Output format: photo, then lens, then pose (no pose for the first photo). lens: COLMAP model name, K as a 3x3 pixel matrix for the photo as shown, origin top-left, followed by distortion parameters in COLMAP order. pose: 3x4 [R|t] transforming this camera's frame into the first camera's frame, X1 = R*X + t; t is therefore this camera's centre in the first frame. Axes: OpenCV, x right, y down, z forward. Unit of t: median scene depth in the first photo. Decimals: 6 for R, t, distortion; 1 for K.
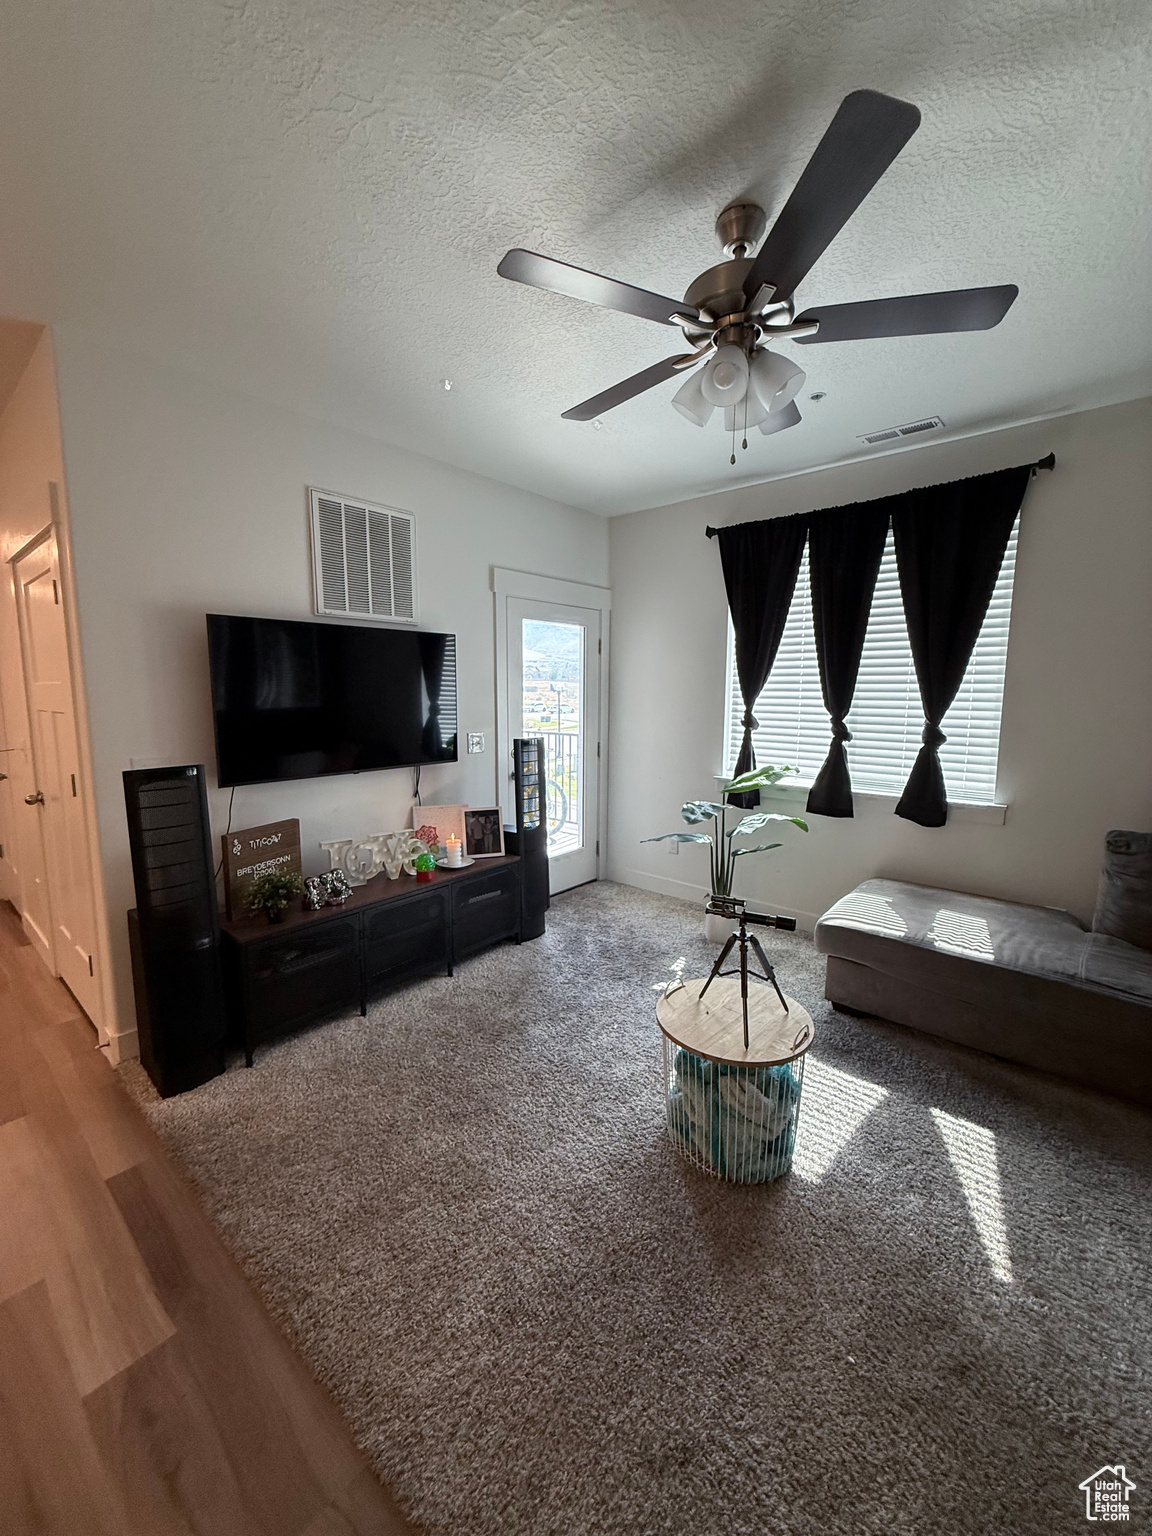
lens RADIAL K [[610.2, 0, 582.1], [0, 610.2, 767.3], [0, 0, 1]] dist [0.001422, 0.000292]
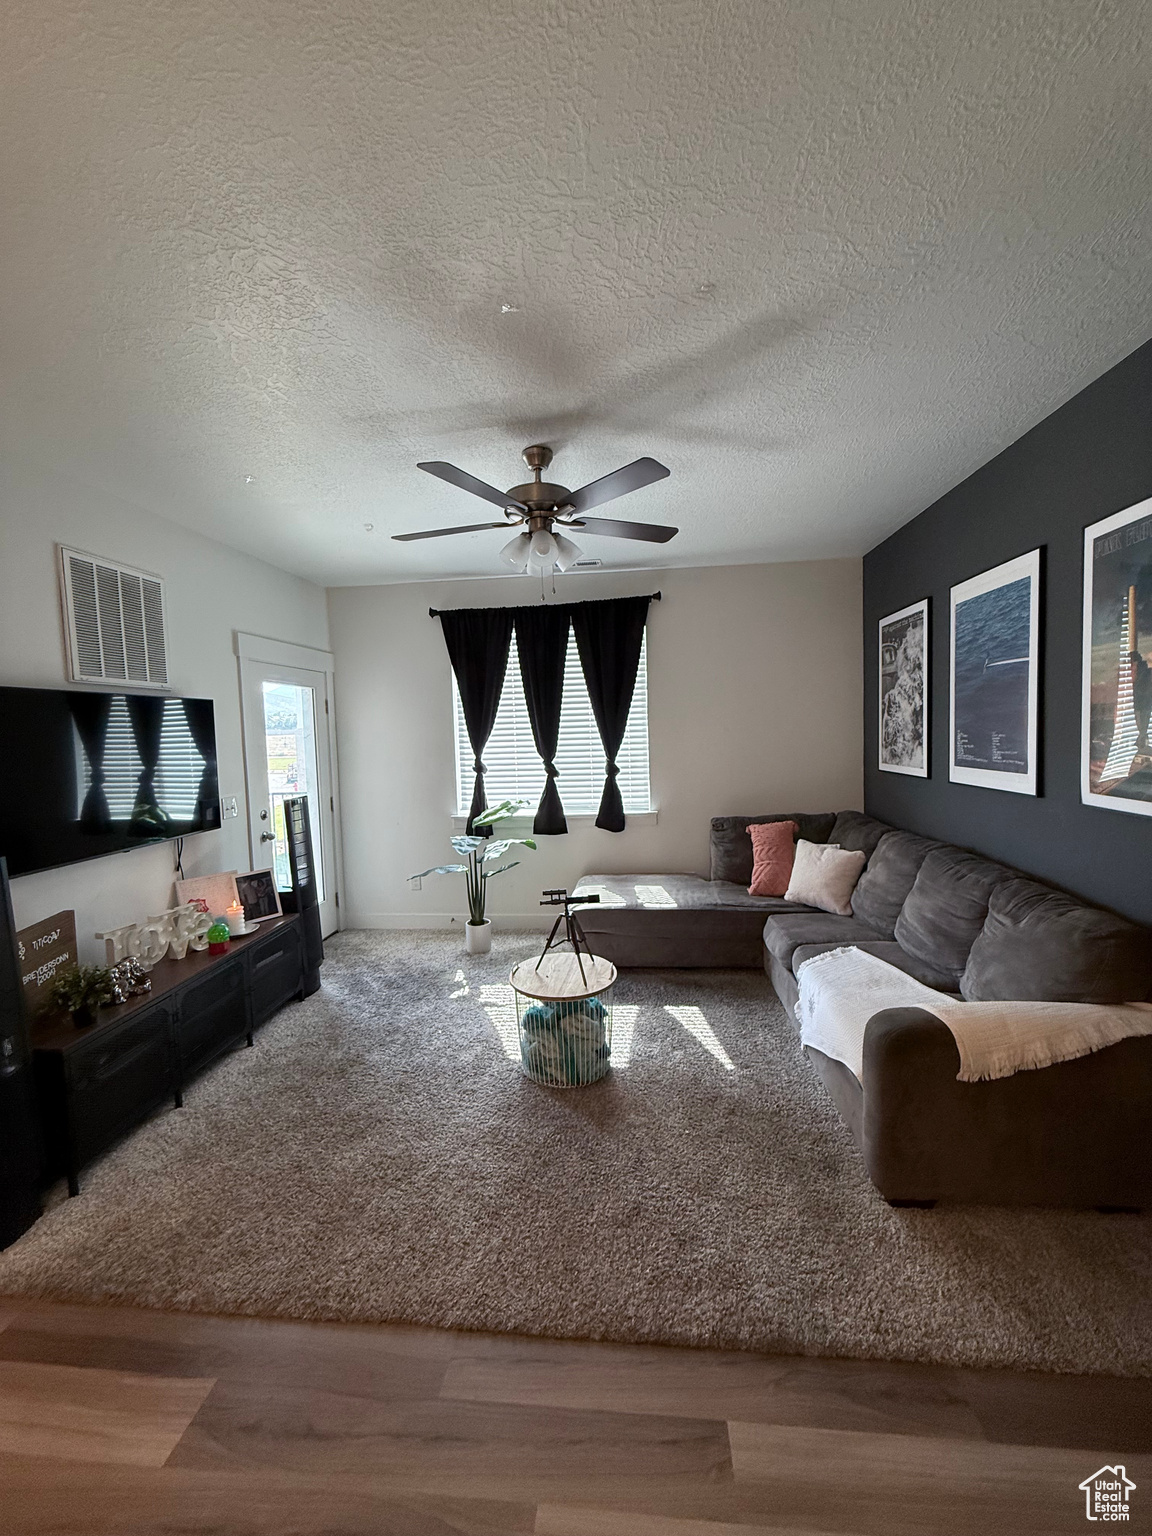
lens RADIAL K [[610.2, 0, 583.9], [0, 610.2, 767.8], [0, 0, 1]] dist [0.001422, 0.000292]
pose [[0.814874, -0.066143, 0.575851, -0.321158], [0.107815, 0.993427, -0.038460, -0.005798], [-0.569522, 0.093426, 0.816649, -0.148742]]
